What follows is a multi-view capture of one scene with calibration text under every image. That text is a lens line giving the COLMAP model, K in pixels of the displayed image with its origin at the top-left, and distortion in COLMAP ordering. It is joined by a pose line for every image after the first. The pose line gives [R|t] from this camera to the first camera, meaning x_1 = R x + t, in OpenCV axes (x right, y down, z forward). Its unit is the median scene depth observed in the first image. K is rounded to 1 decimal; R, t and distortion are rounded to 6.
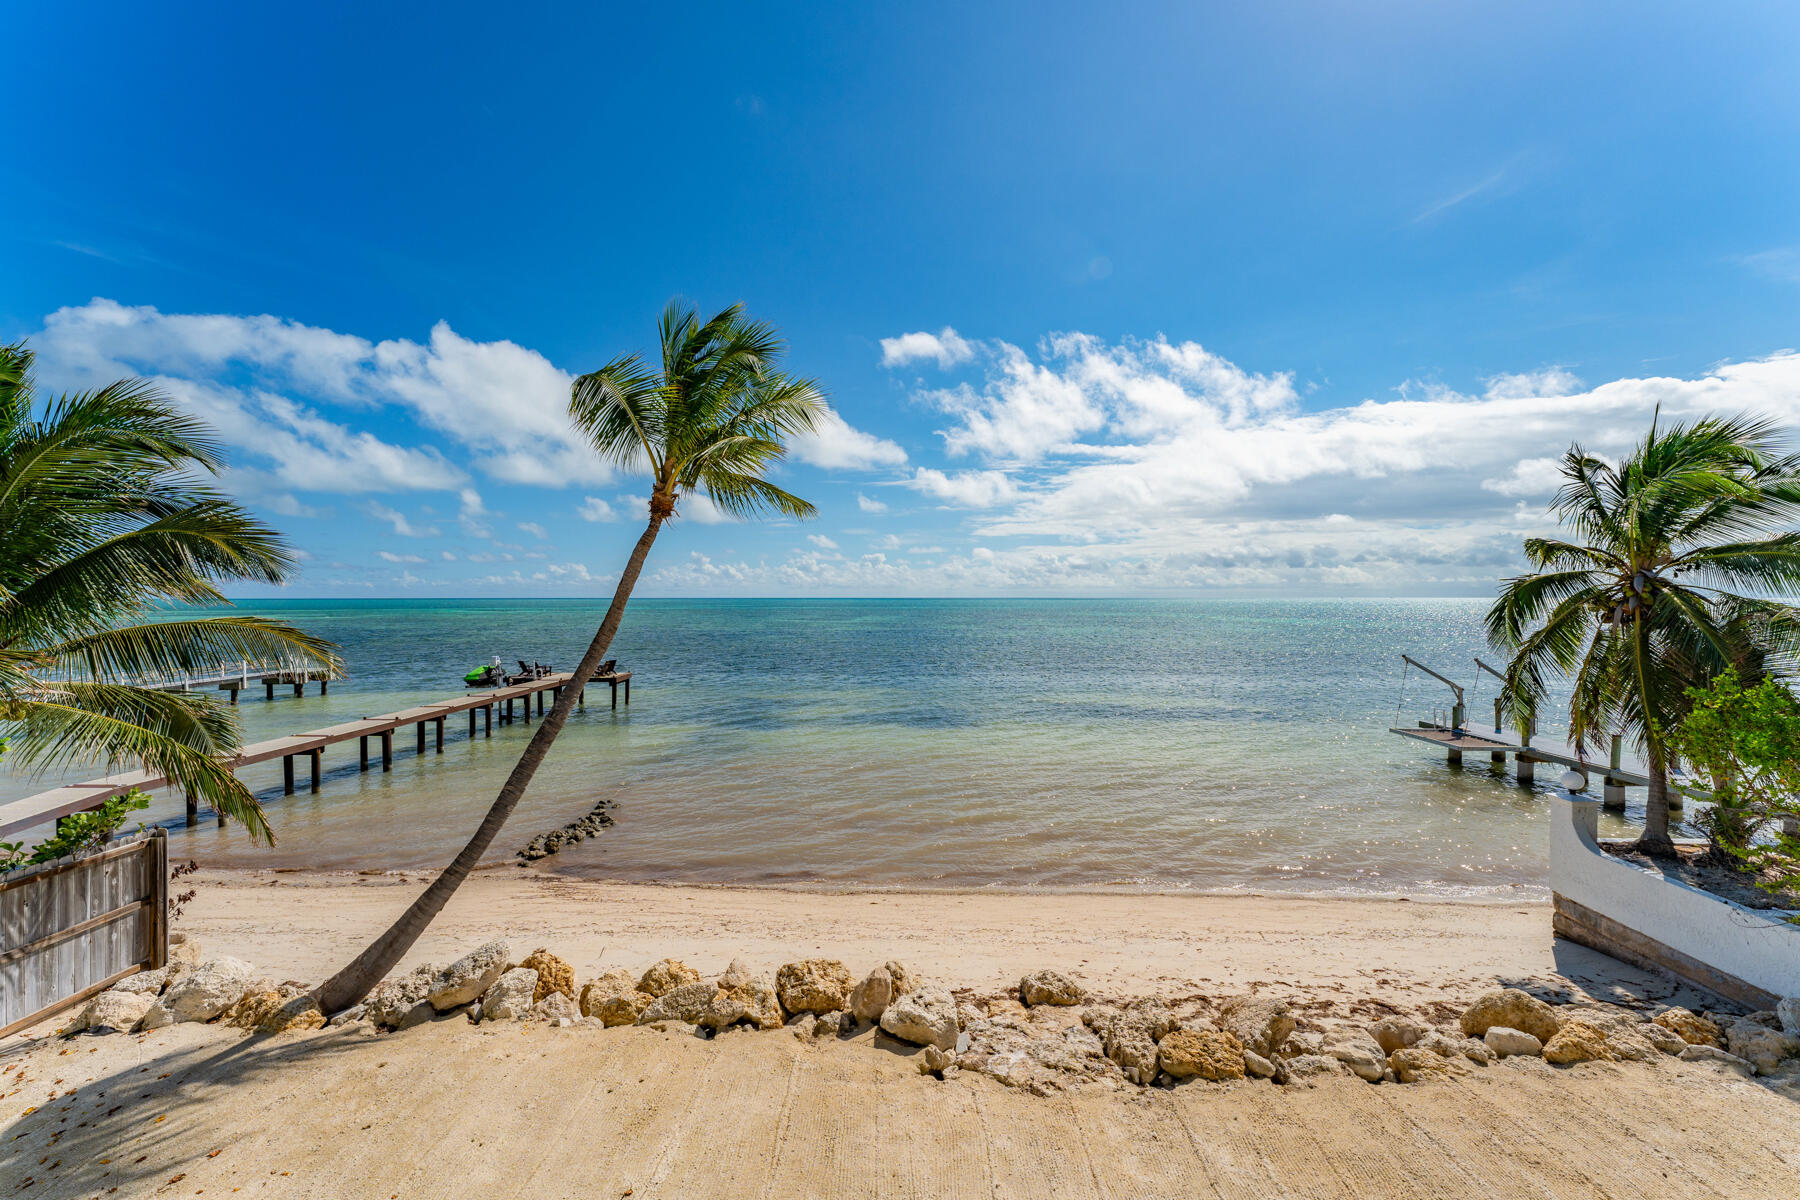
lens RADIAL K [[737.0, 0, 910.1], [0, 737.0, 599.3], [0, 0, 1]] dist [0.000526, -0.000063]
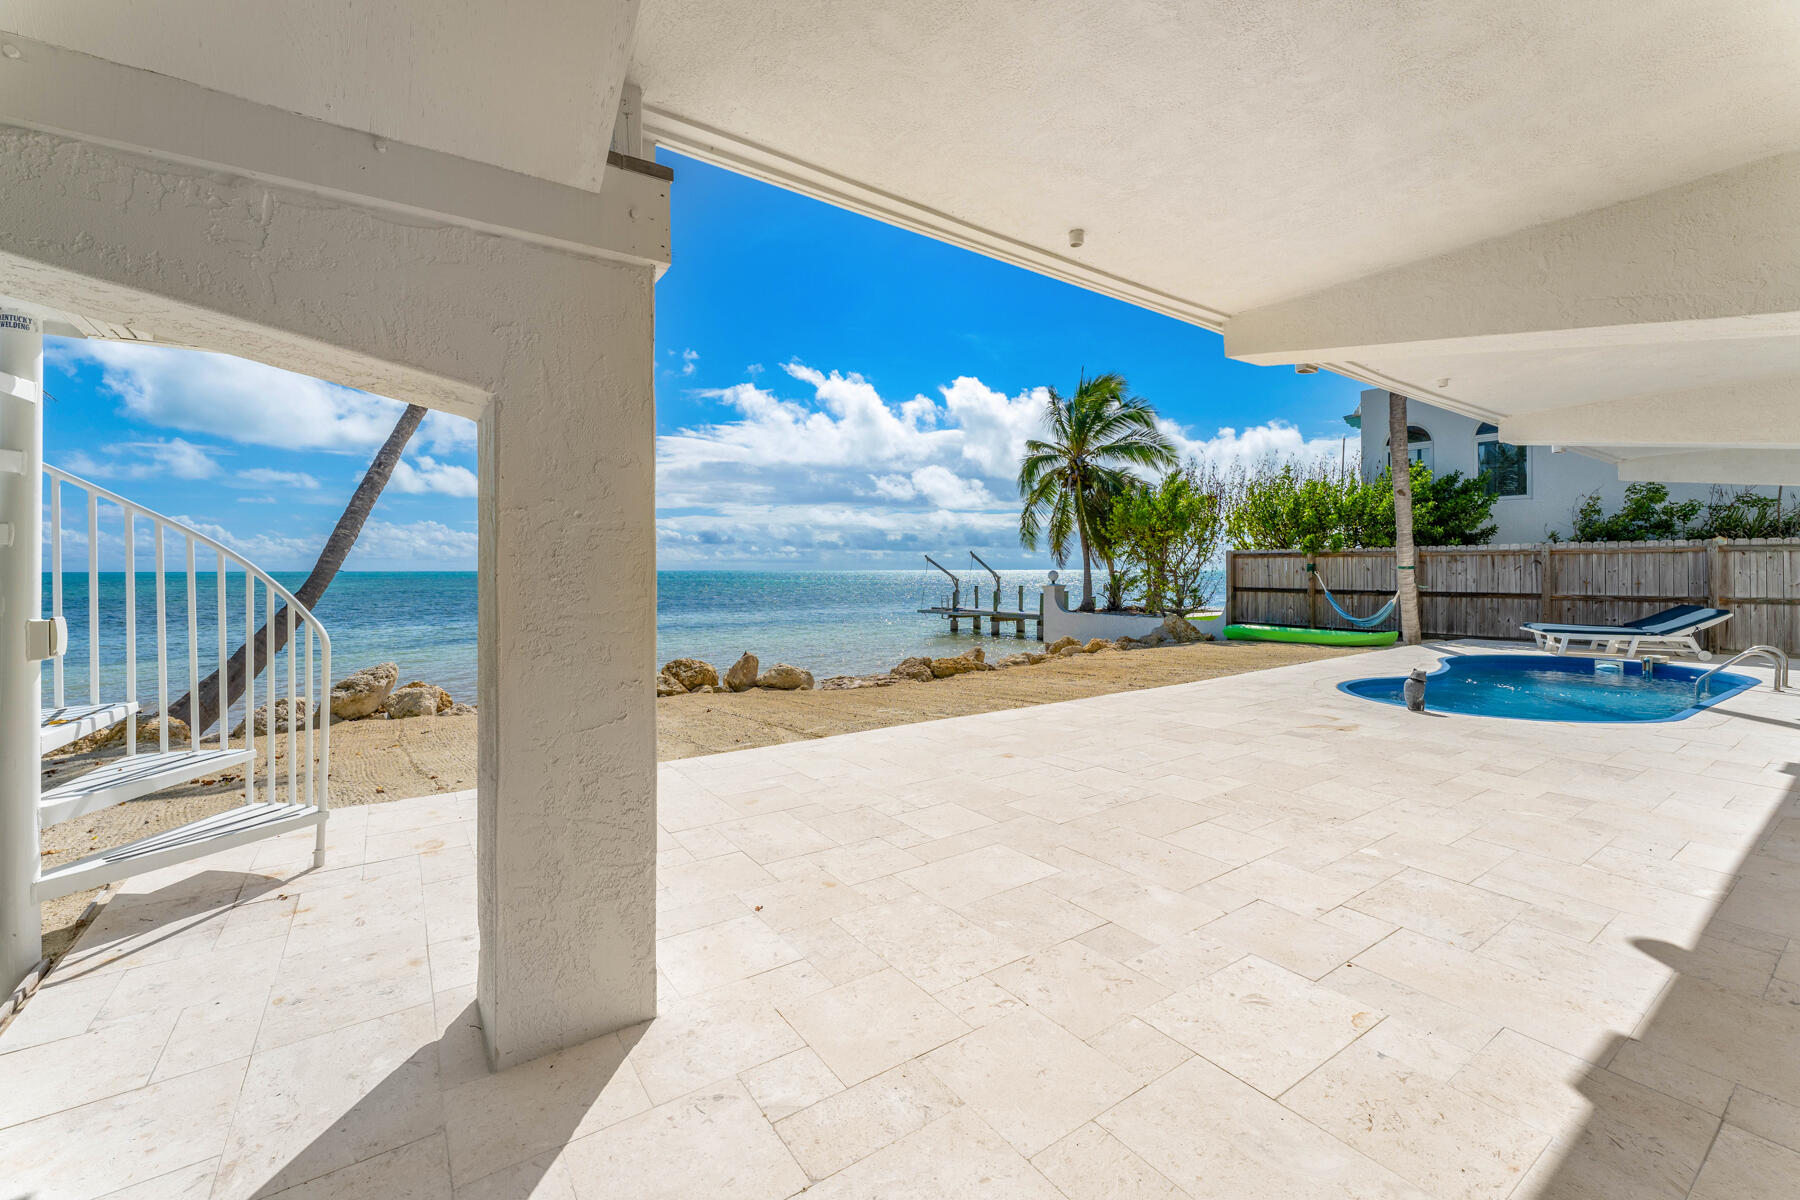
lens RADIAL K [[737.0, 0, 897.2], [0, 737.0, 584.0], [0, 0, 1]] dist [0.000526, -0.000063]
pose [[0.802863, -0.013668, 0.596007, -0.550089], [0.010301, 0.999906, 0.009054, 0.323097], [-0.596075, -0.001130, 0.802928, -0.215359]]
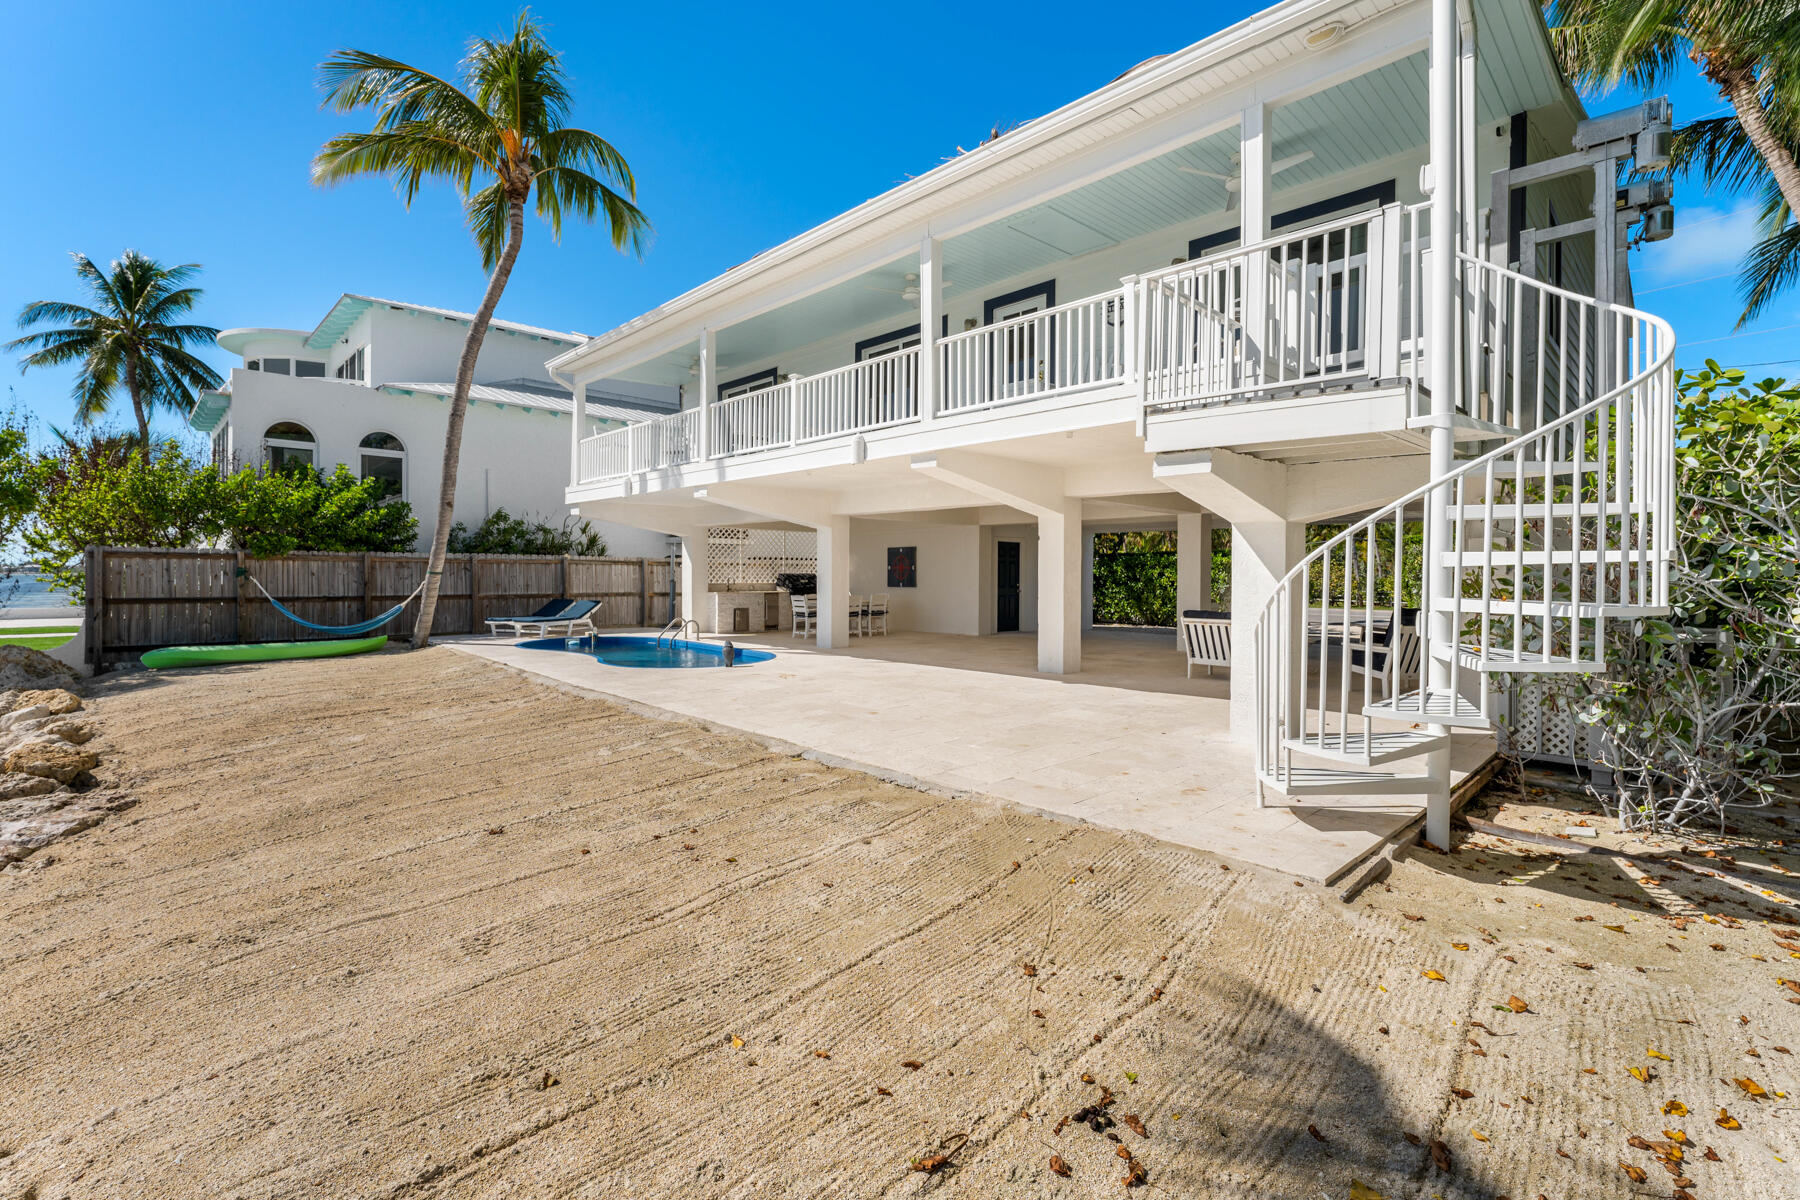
lens RADIAL K [[799.4, 0, 904.3], [0, 799.4, 587.8], [0, 0, 1]] dist [-0.007530, 0.000211]
pose [[-0.717785, -0.014160, 0.696121, -0.746246], [0.005205, 0.999656, 0.025700, 0.309361], [-0.696245, 0.022070, -0.717464, 0.734864]]
